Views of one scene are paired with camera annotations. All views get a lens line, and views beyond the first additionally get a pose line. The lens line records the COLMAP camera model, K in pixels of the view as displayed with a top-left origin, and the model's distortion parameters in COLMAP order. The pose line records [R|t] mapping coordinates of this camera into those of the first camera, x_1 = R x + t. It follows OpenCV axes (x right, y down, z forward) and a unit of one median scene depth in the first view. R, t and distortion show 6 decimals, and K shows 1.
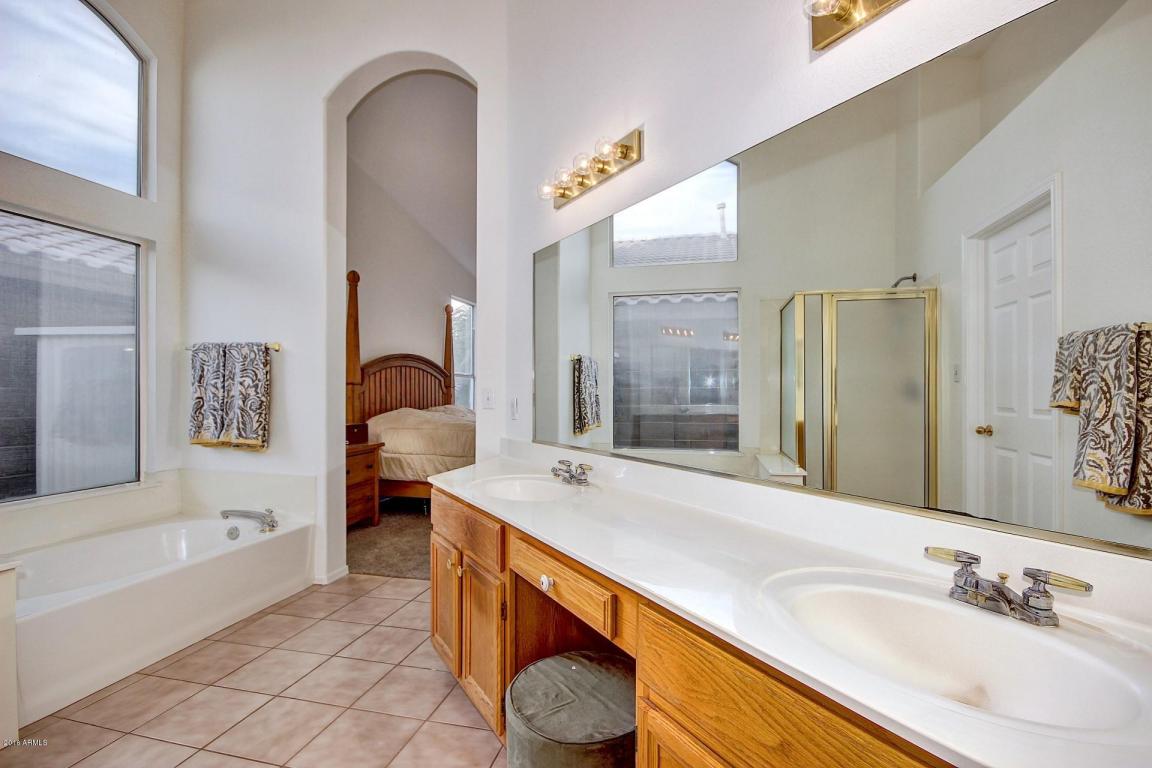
lens RADIAL K [[538.9, 0, 581.7], [0, 538.9, 393.1], [0, 0, 1]] dist [-0.002148, -0.000990]
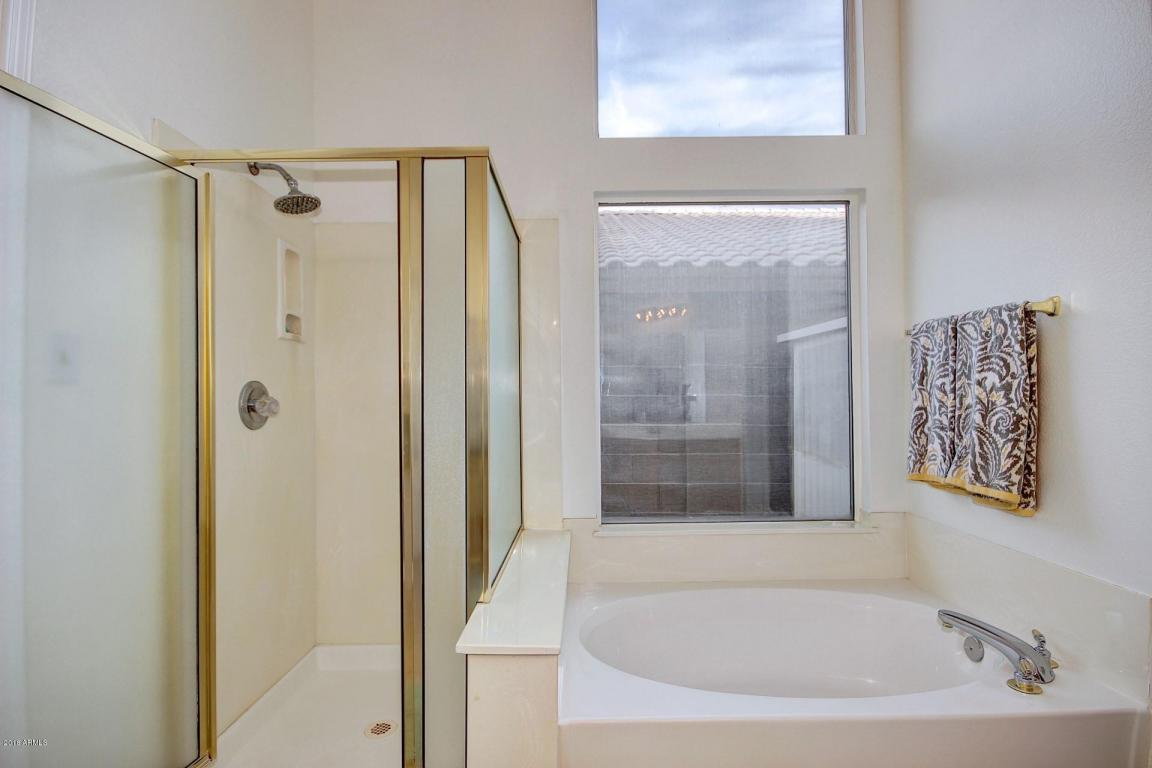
lens RADIAL K [[538.9, 0, 581.7], [0, 538.9, 393.1], [0, 0, 1]] dist [-0.002148, -0.000990]
pose [[0.235238, -0.015637, -0.971812, -0.192313], [0.009739, 0.999858, -0.013731, -0.004201], [0.971889, -0.006234, 0.235357, 0.469312]]
